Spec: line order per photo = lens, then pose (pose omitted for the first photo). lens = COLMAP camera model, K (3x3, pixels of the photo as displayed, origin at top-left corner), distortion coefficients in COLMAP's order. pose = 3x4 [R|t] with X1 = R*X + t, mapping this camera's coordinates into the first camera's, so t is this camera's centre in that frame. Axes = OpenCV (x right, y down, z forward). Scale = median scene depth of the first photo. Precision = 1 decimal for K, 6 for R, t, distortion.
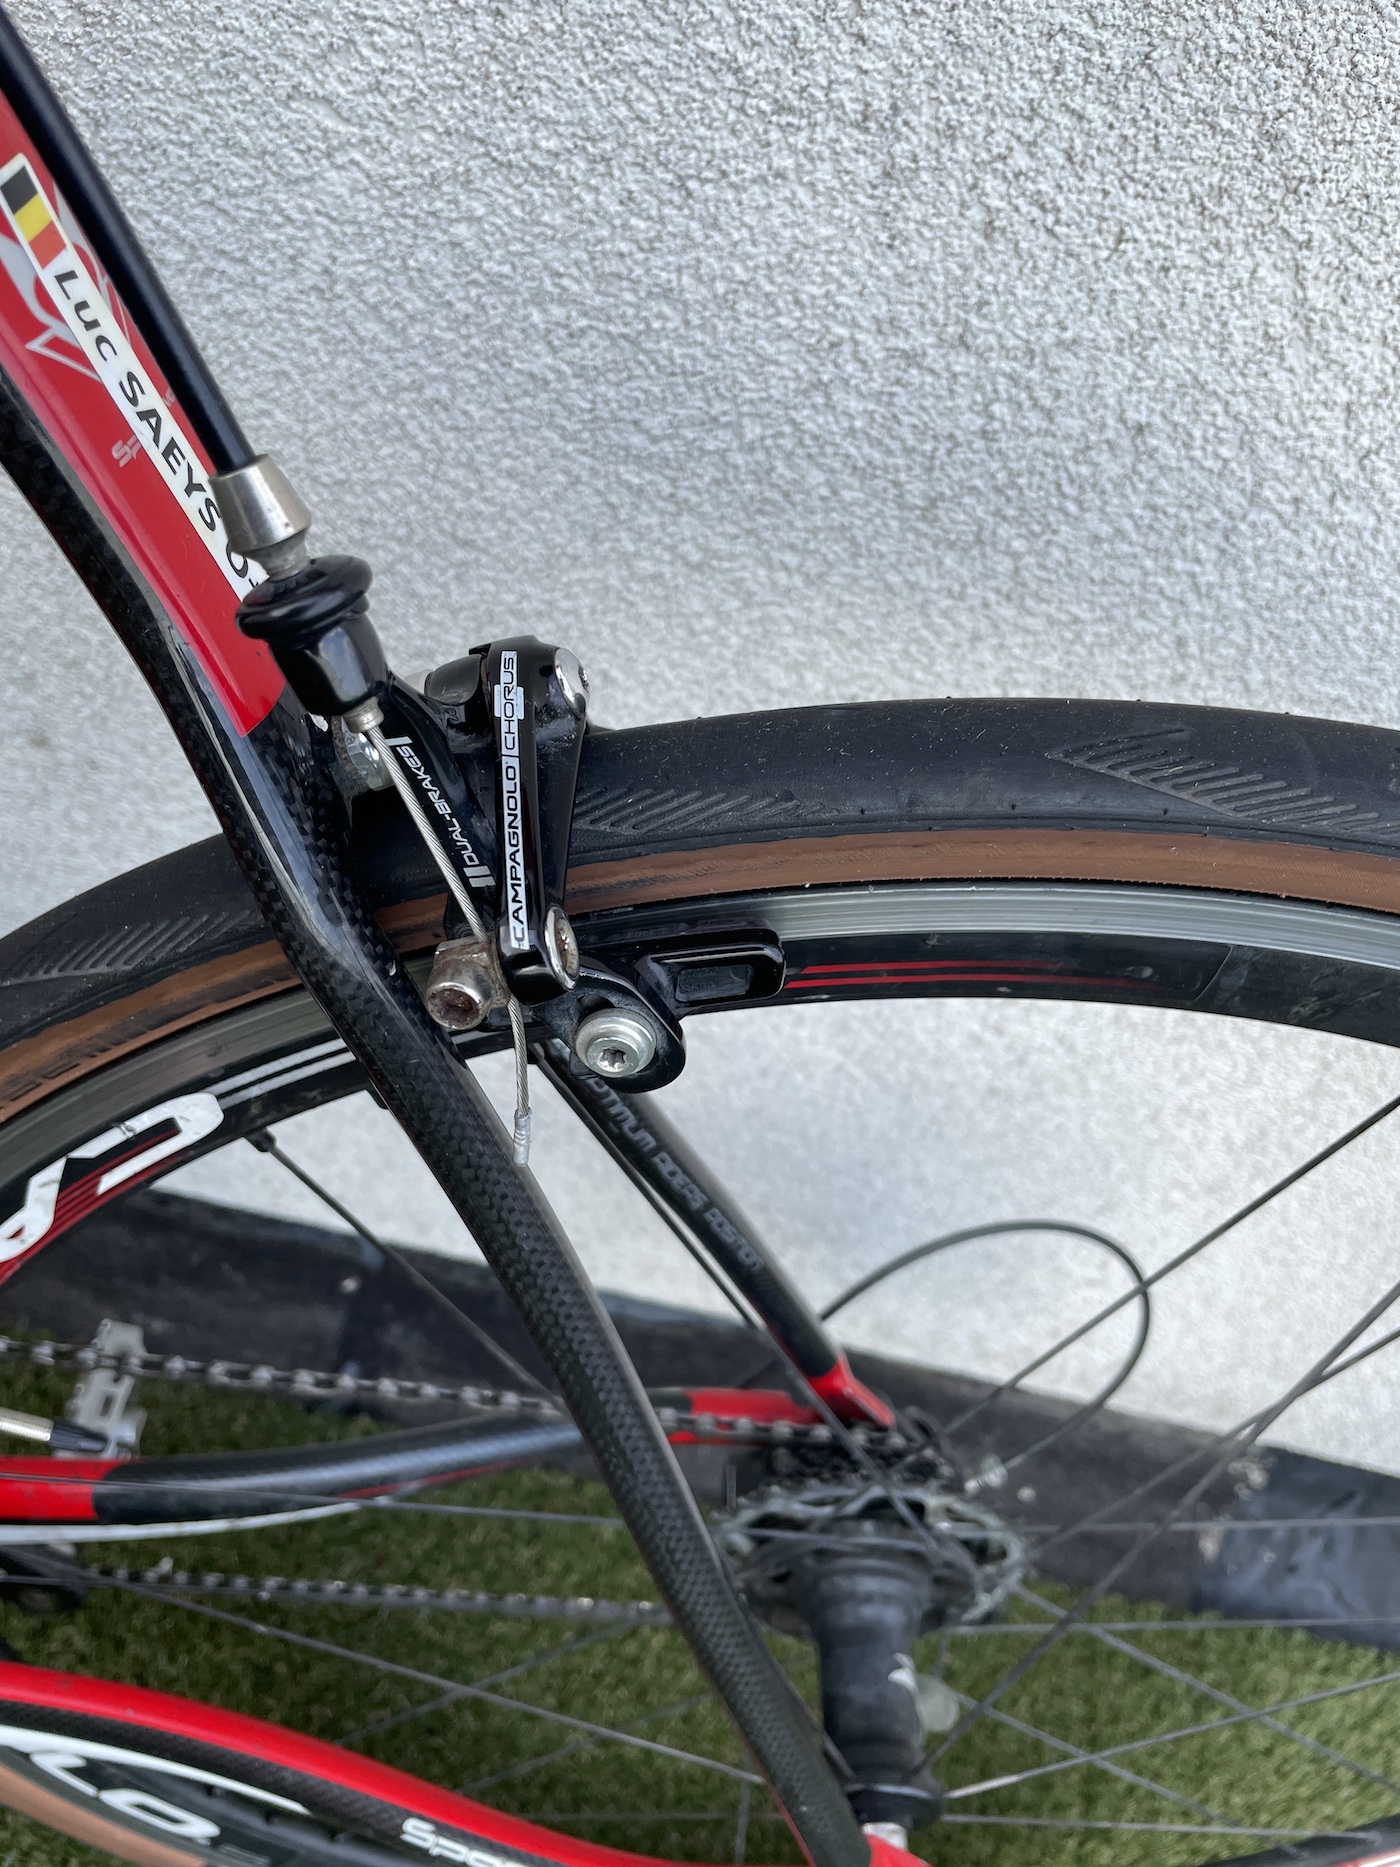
lens RADIAL K [[1445.5, 0, 678.5], [0, 1445.5, 935.7], [0, 0, 1]] dist [0.077811, -0.123993]
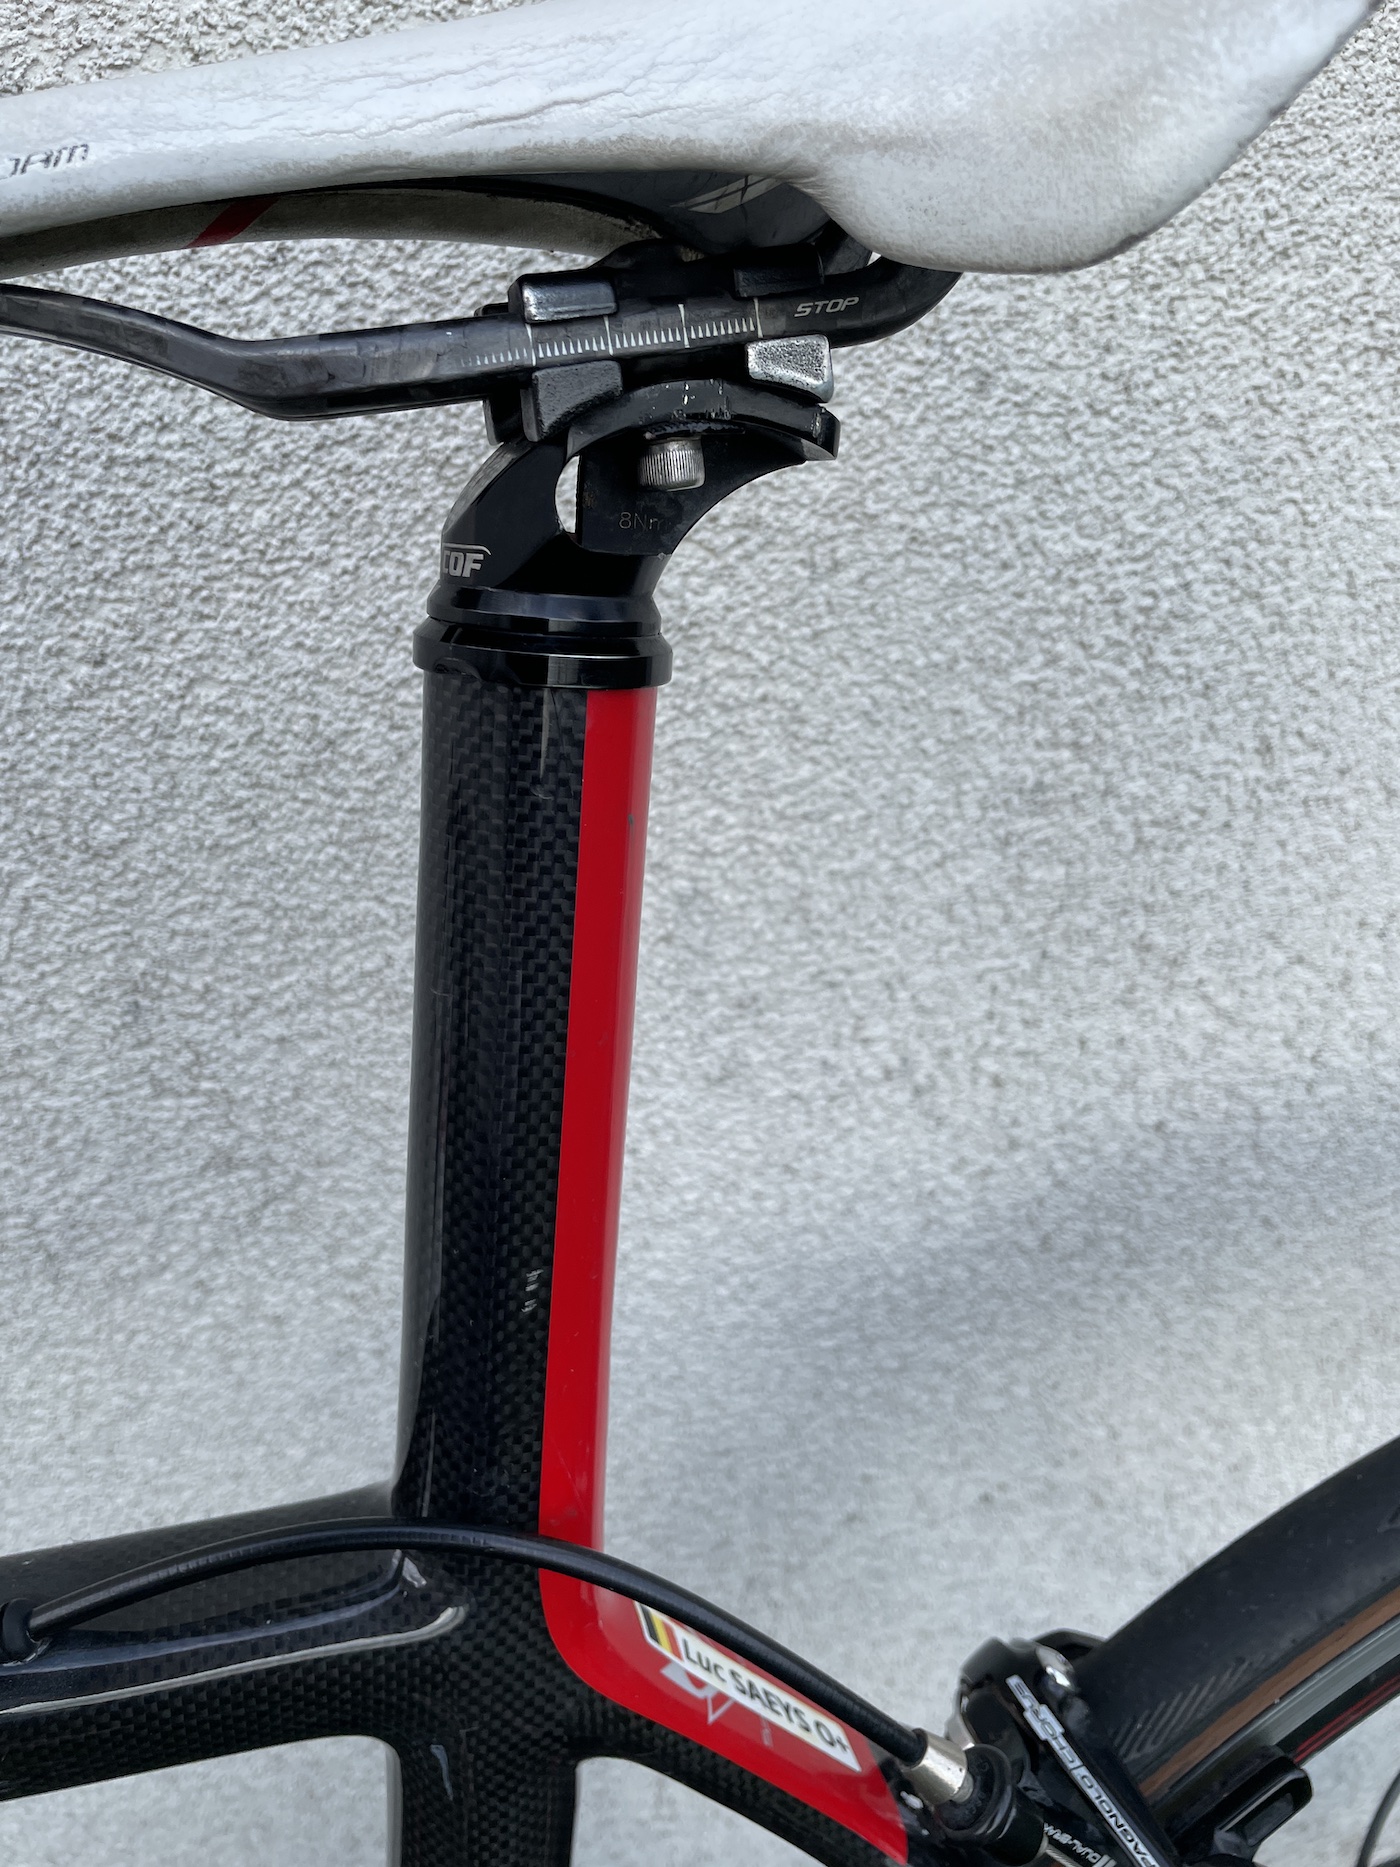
lens RADIAL K [[1445.5, 0, 678.5], [0, 1445.5, 935.7], [0, 0, 1]] dist [0.077811, -0.123993]
pose [[0.863933, -0.491662, 0.109034, -0.177119], [0.498440, 0.803850, -0.324629, -0.424369], [0.071961, 0.334804, 0.939536, -0.485593]]
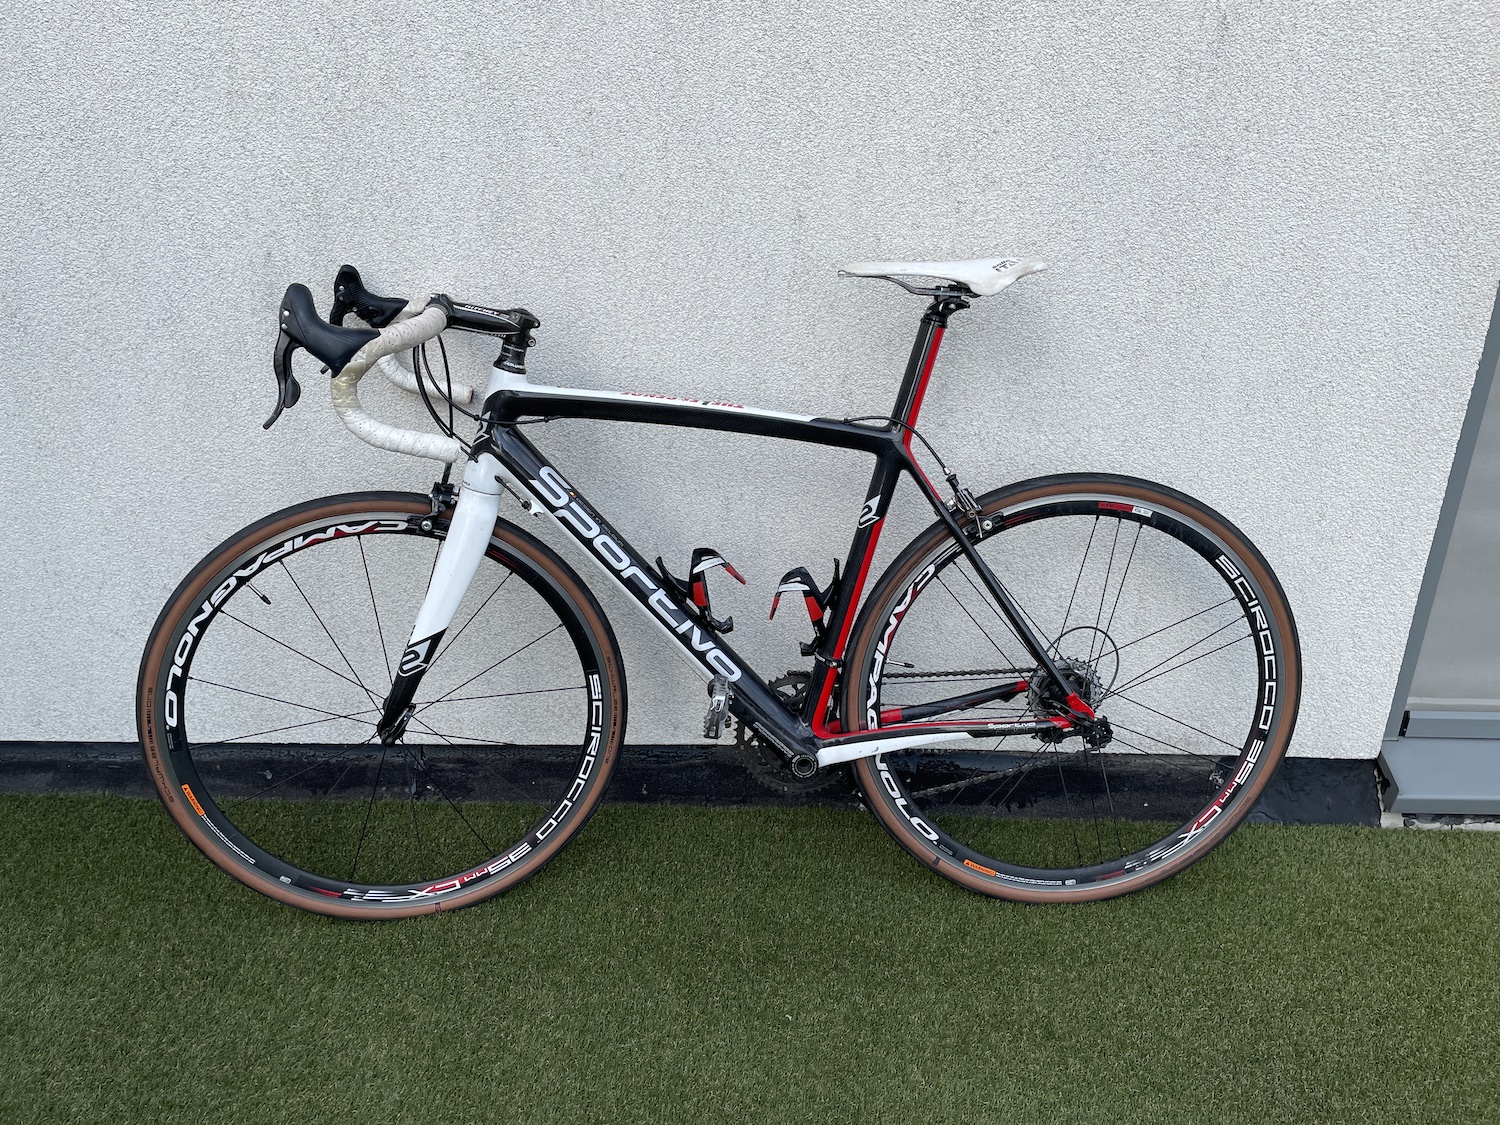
lens RADIAL K [[1161.3, 0, 758.4], [0, 1161.3, 553.5], [0, 0, 1]] dist [0.077811, -0.123993]
pose [[0.964261, -0.264817, -0.008545, -1.298044], [0.231664, 0.858318, -0.457844, 2.975550], [0.128580, 0.439501, 0.888992, -5.077682]]
